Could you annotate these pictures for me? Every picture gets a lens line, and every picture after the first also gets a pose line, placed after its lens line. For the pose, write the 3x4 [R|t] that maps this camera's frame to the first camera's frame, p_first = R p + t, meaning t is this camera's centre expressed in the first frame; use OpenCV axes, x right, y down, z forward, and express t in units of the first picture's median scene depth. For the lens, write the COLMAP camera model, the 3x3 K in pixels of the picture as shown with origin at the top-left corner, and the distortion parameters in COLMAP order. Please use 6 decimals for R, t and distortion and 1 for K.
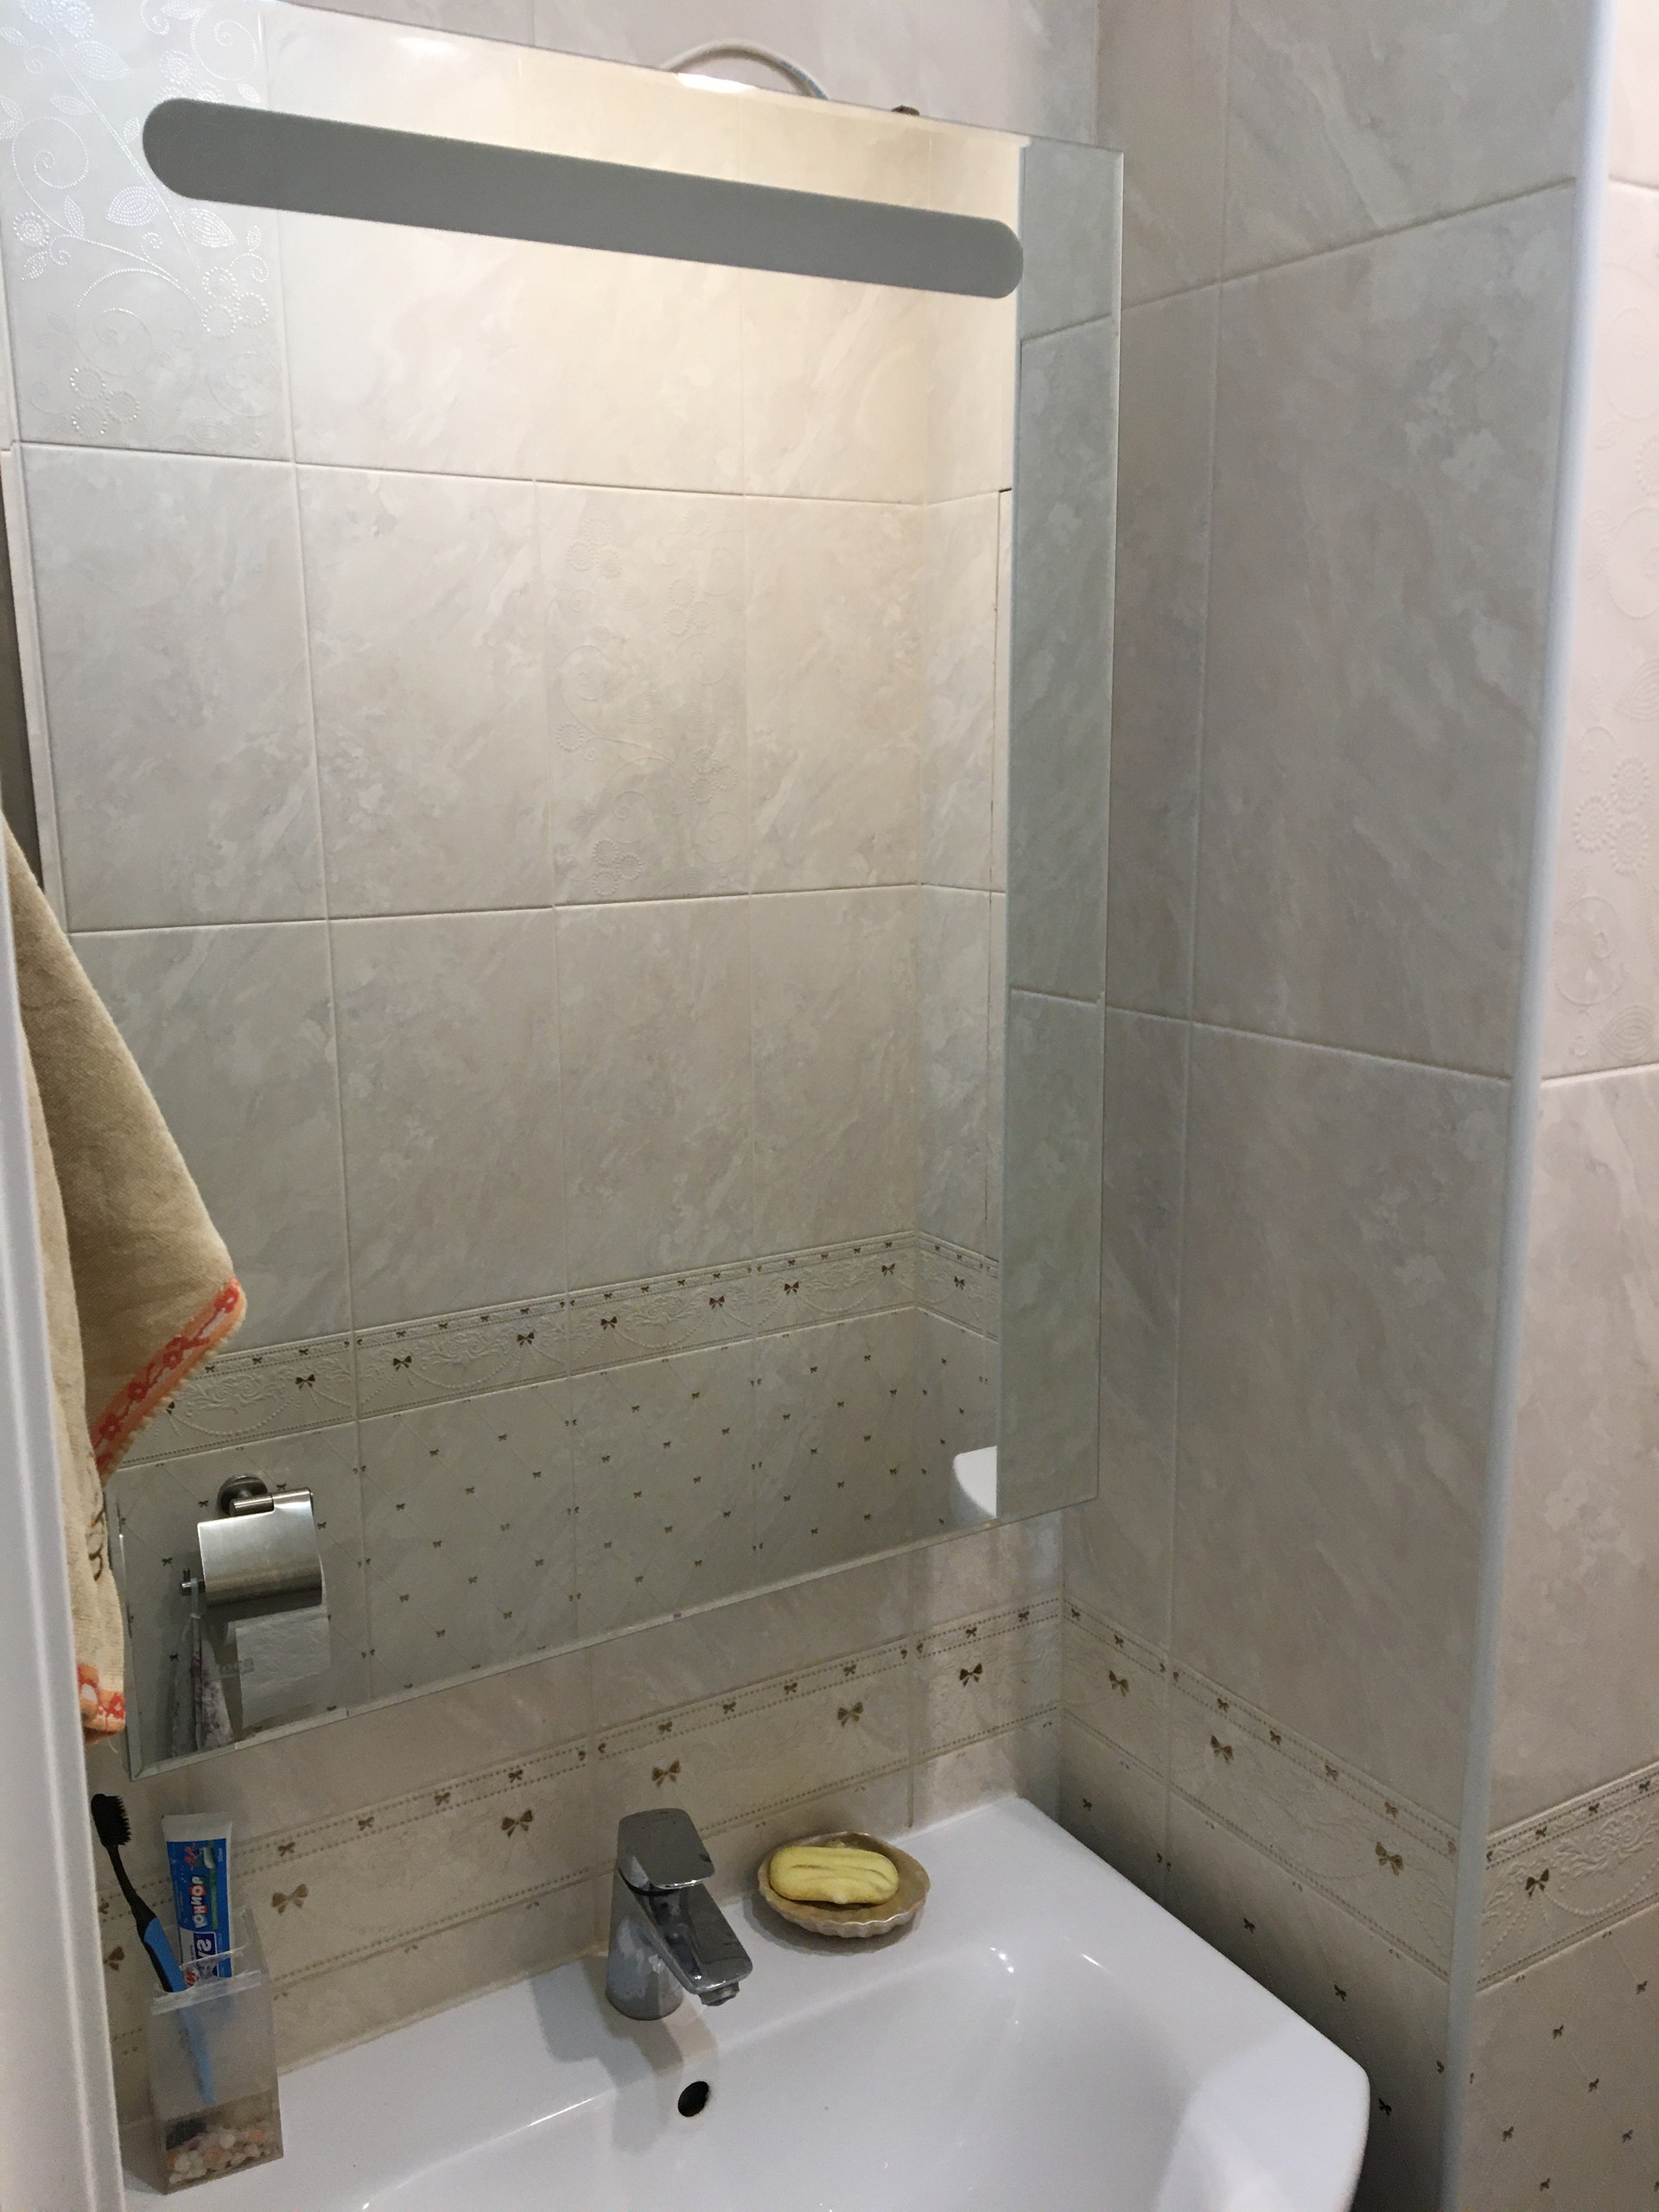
lens RADIAL K [[1849.3, 0, 798.3], [0, 1849.3, 1108.7], [0, 0, 1]] dist [0.097412, -0.184663]
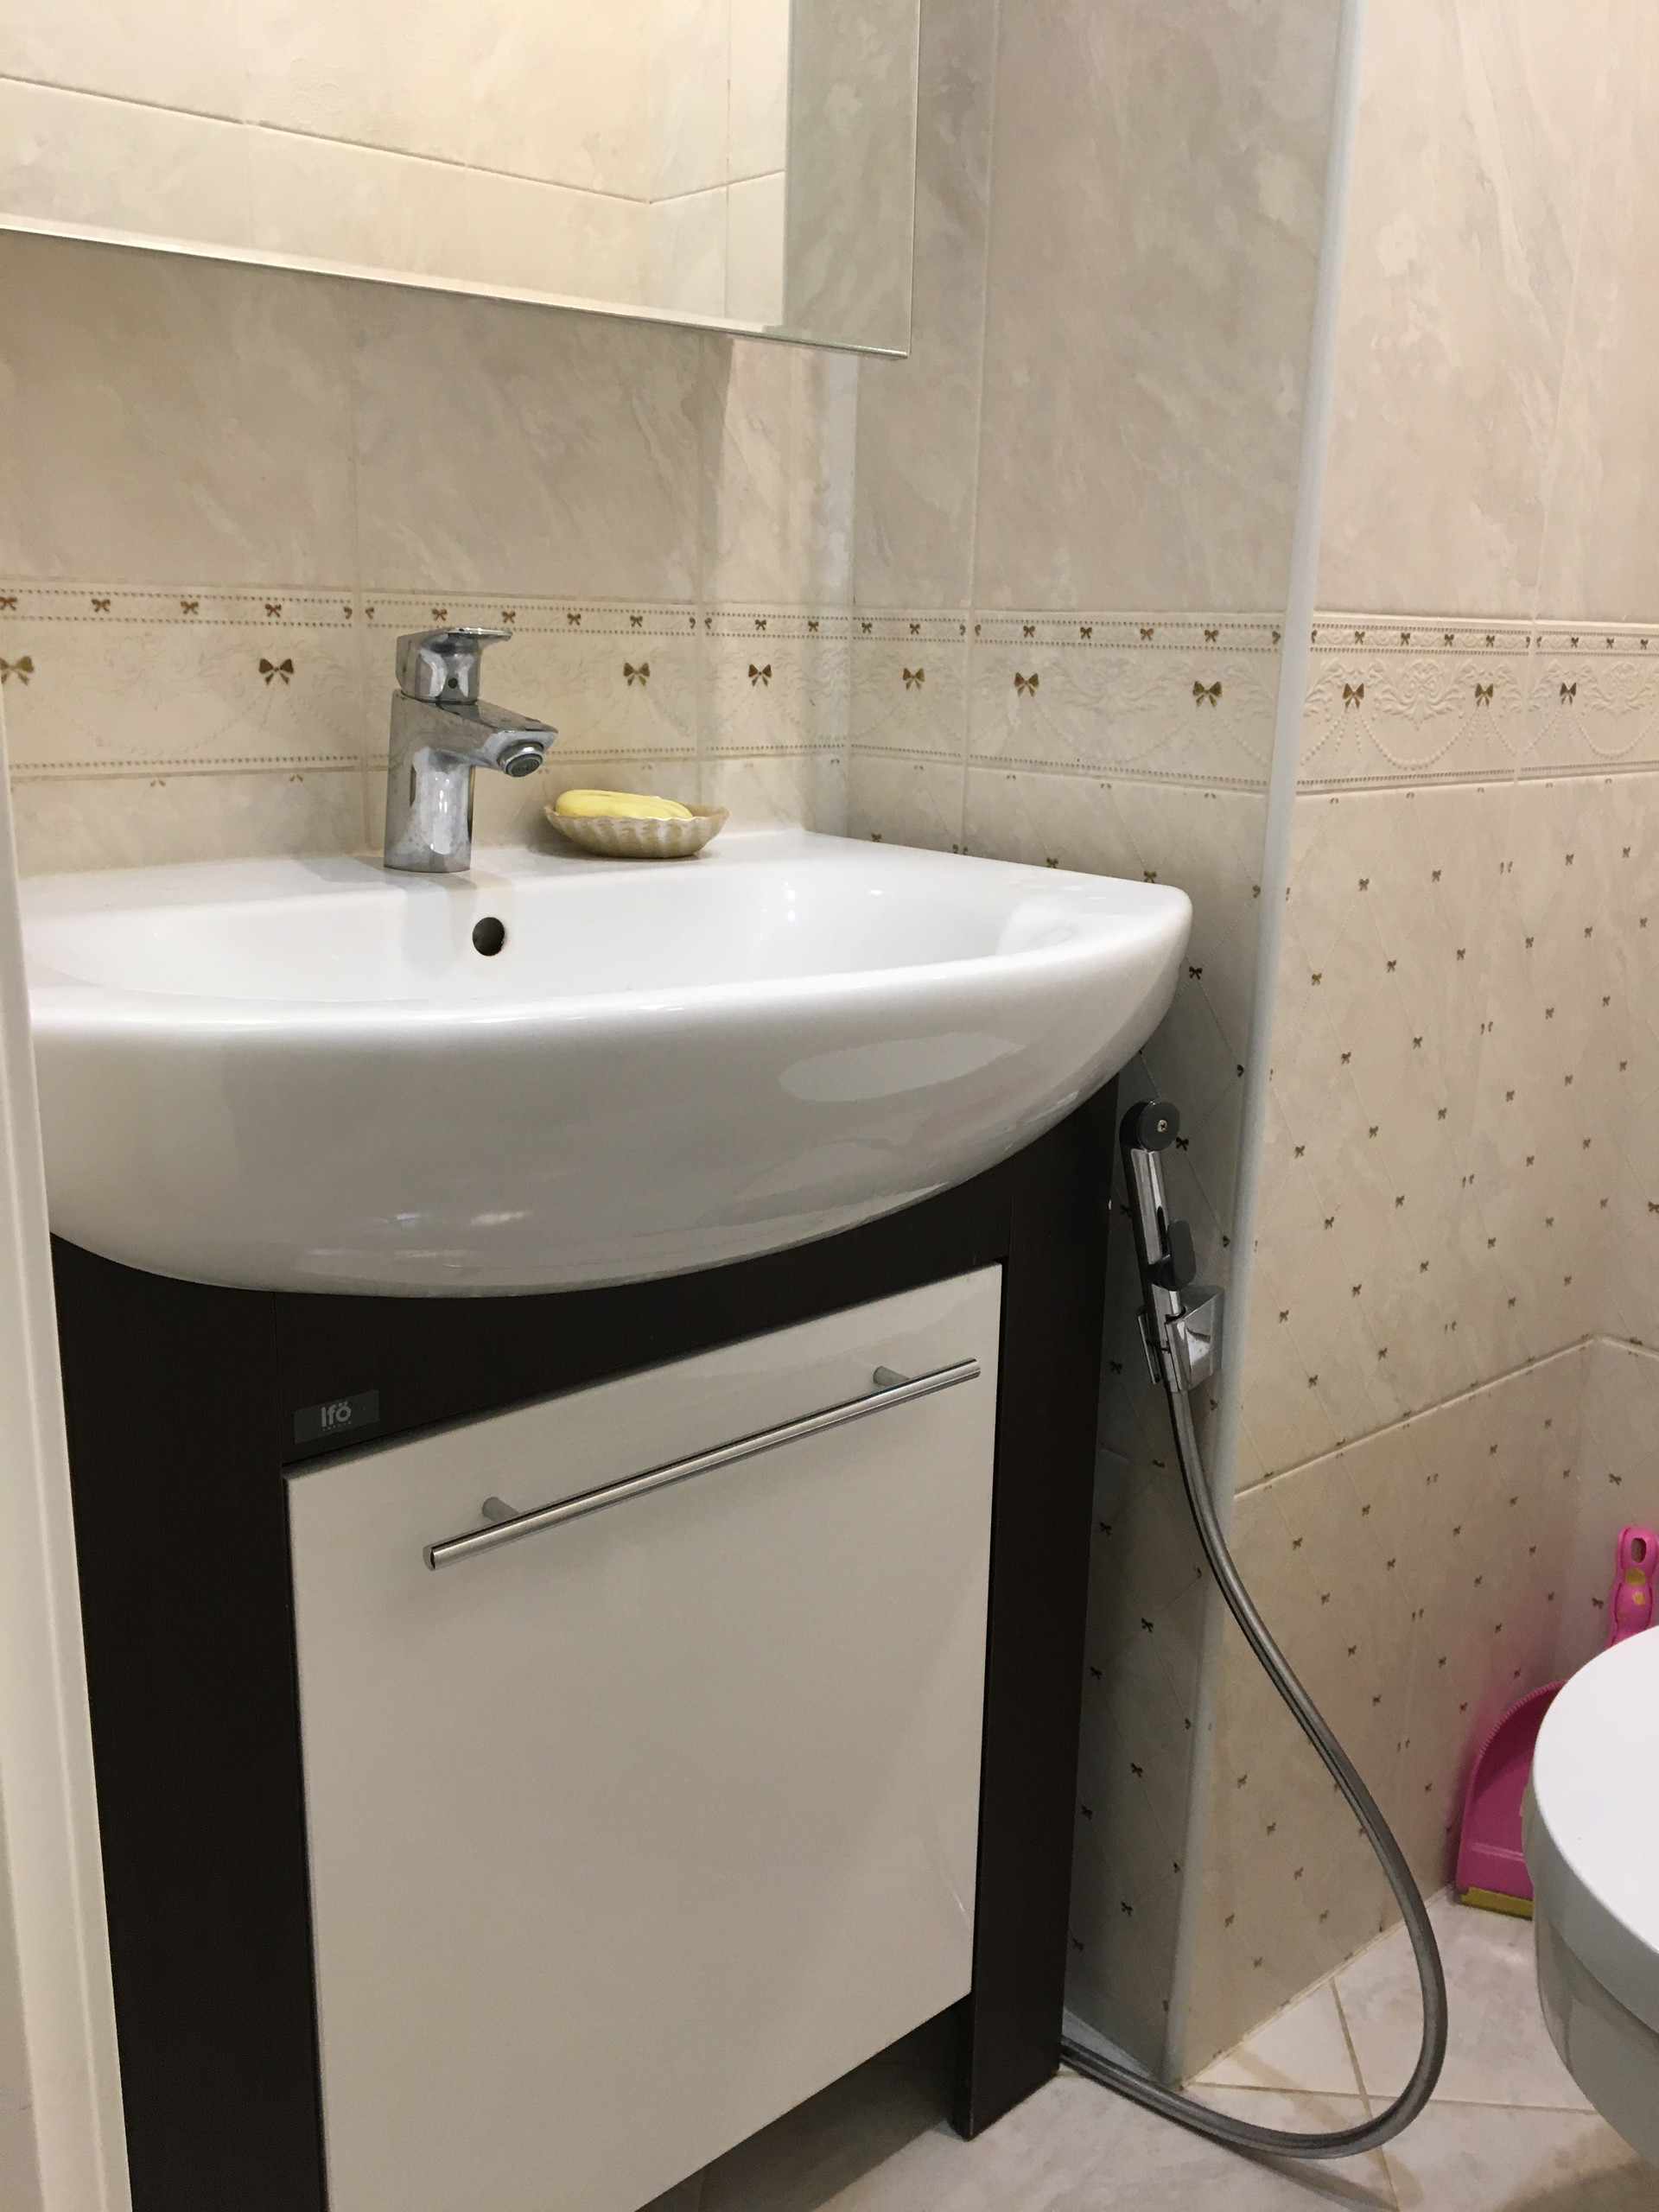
lens RADIAL K [[1870.3, 0, 812.6], [0, 1870.3, 1117.9], [0, 0, 1]] dist [0.071999, -0.102136]
pose [[0.982773, -0.015661, 0.184150, -0.064280], [0.004901, 0.998261, 0.058741, 0.511226], [-0.184749, -0.056827, 0.981141, 0.057188]]
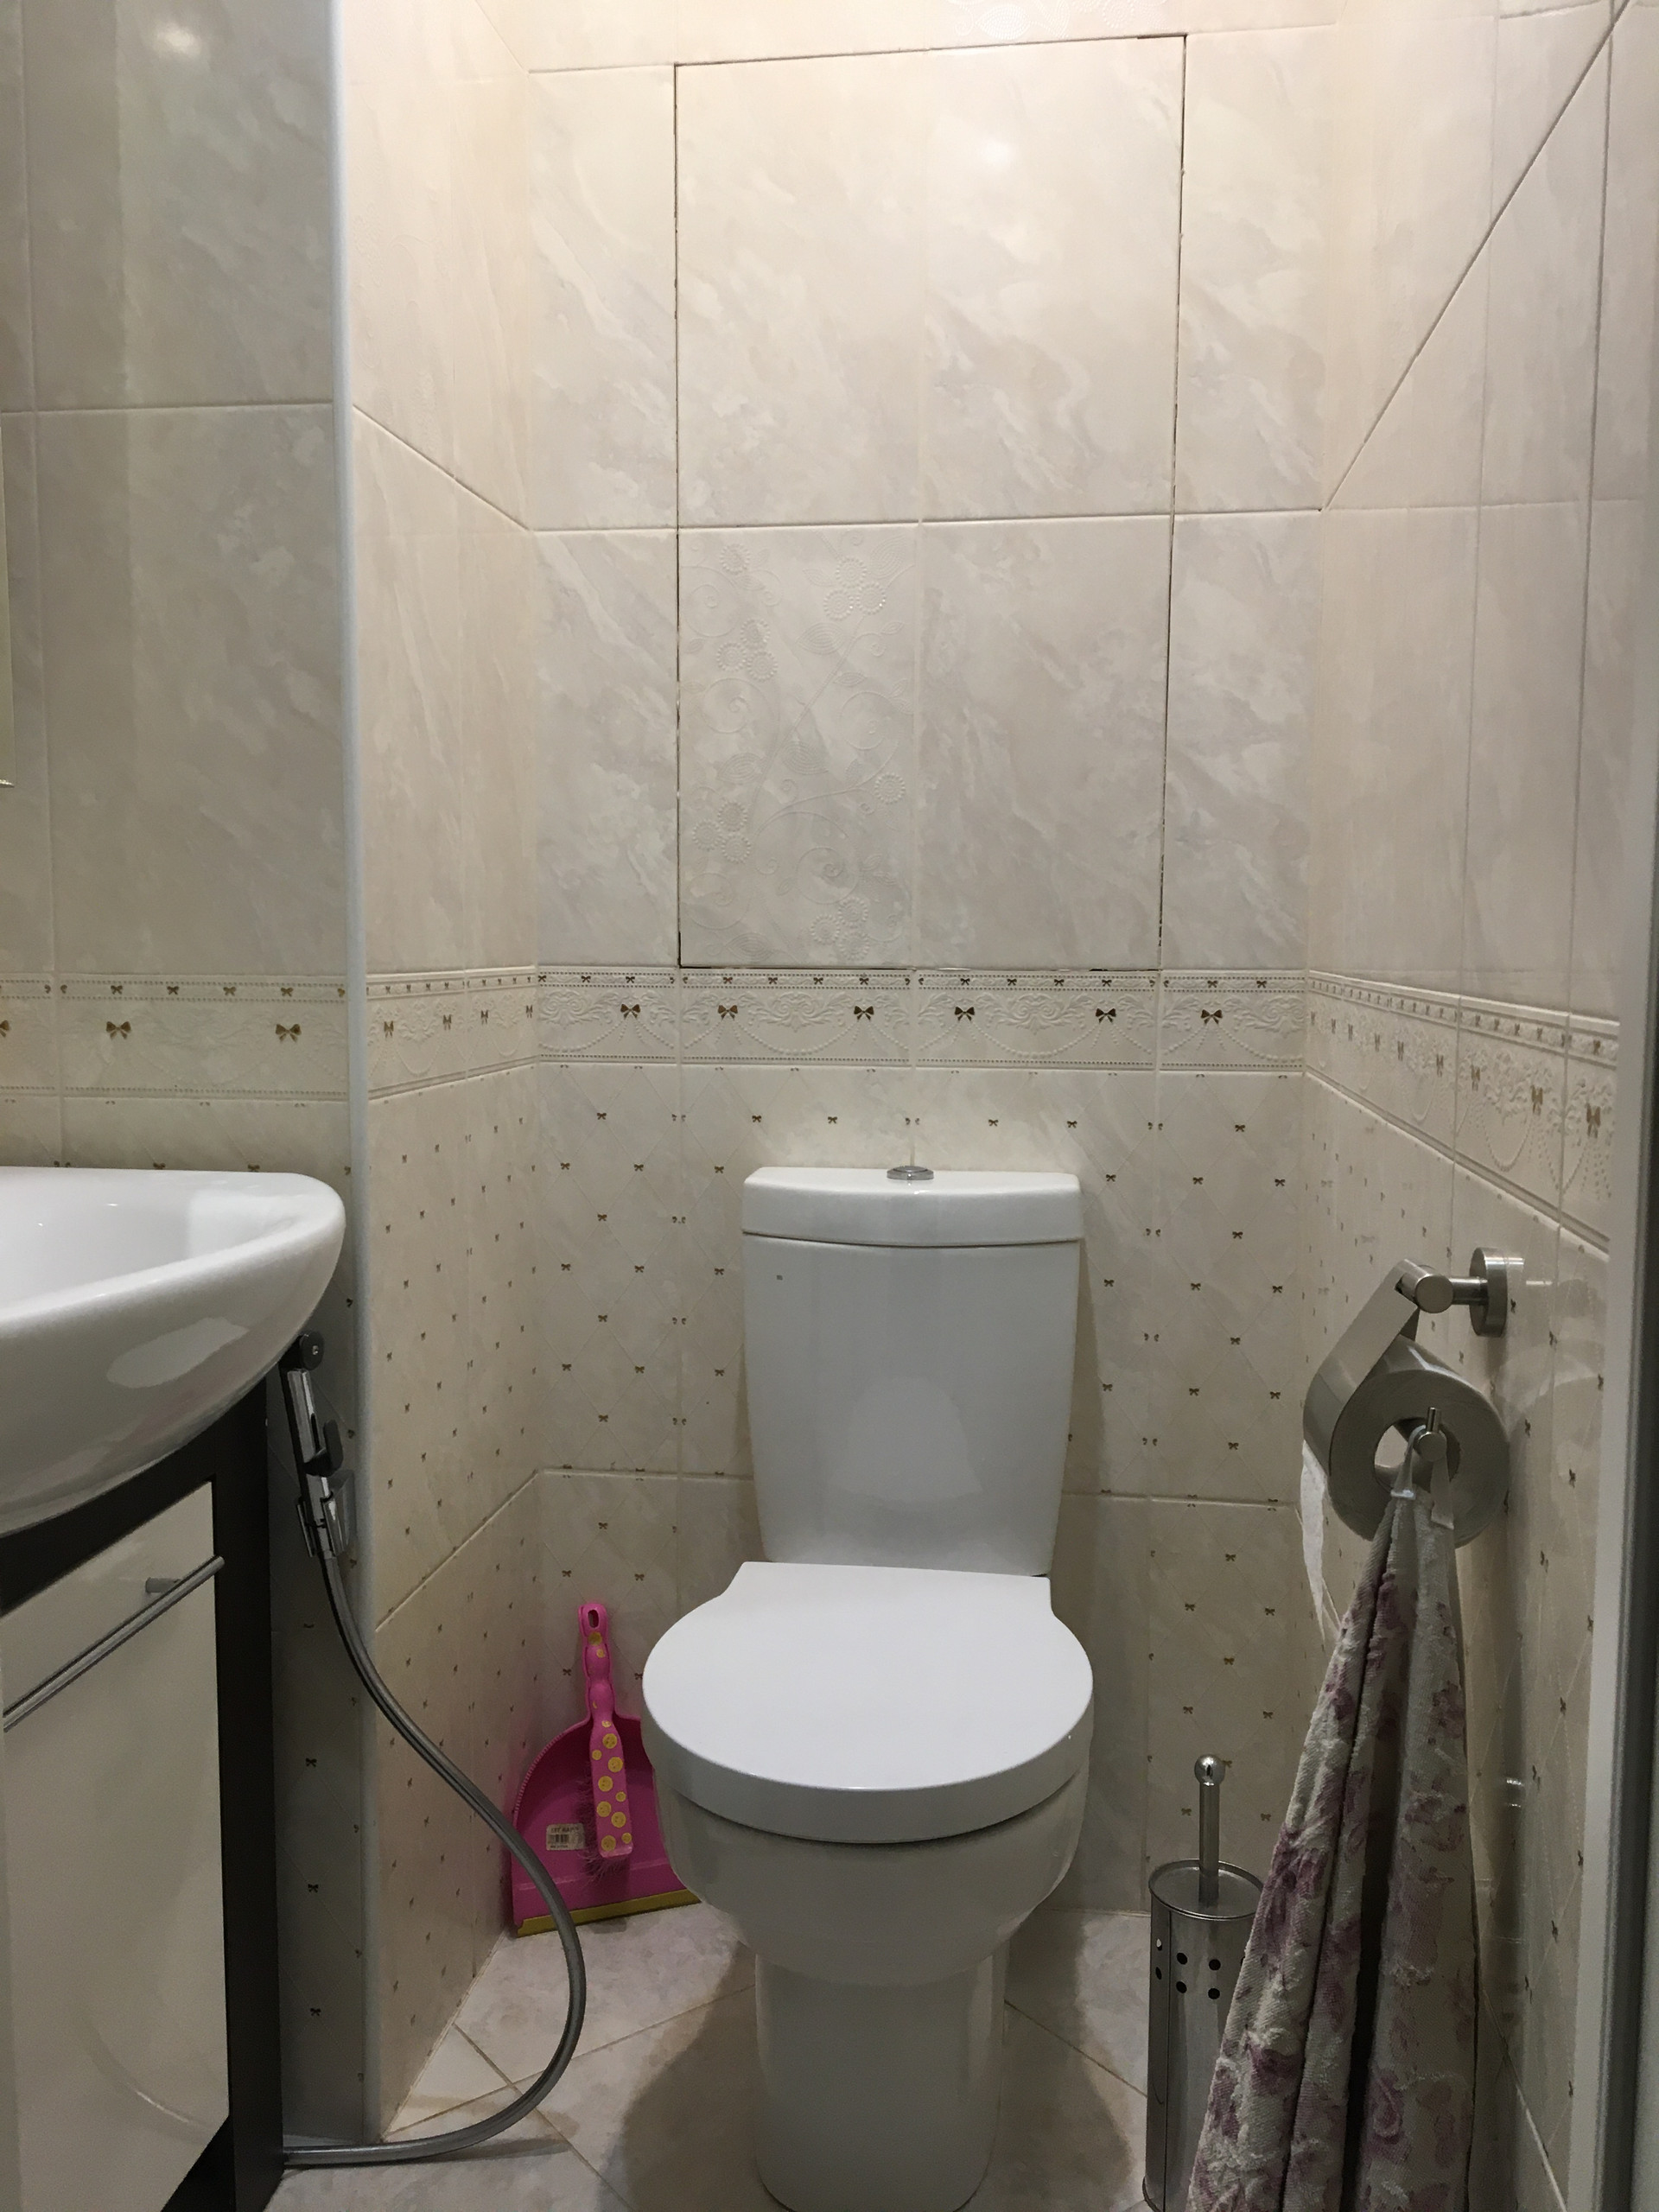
lens RADIAL K [[1870.3, 0, 812.6], [0, 1870.3, 1117.9], [0, 0, 1]] dist [0.071999, -0.102136]
pose [[0.622895, -0.067253, 0.779409, -0.453052], [0.146586, 0.988685, -0.031839, 0.506820], [-0.768449, 0.134083, 0.625705, -0.105256]]
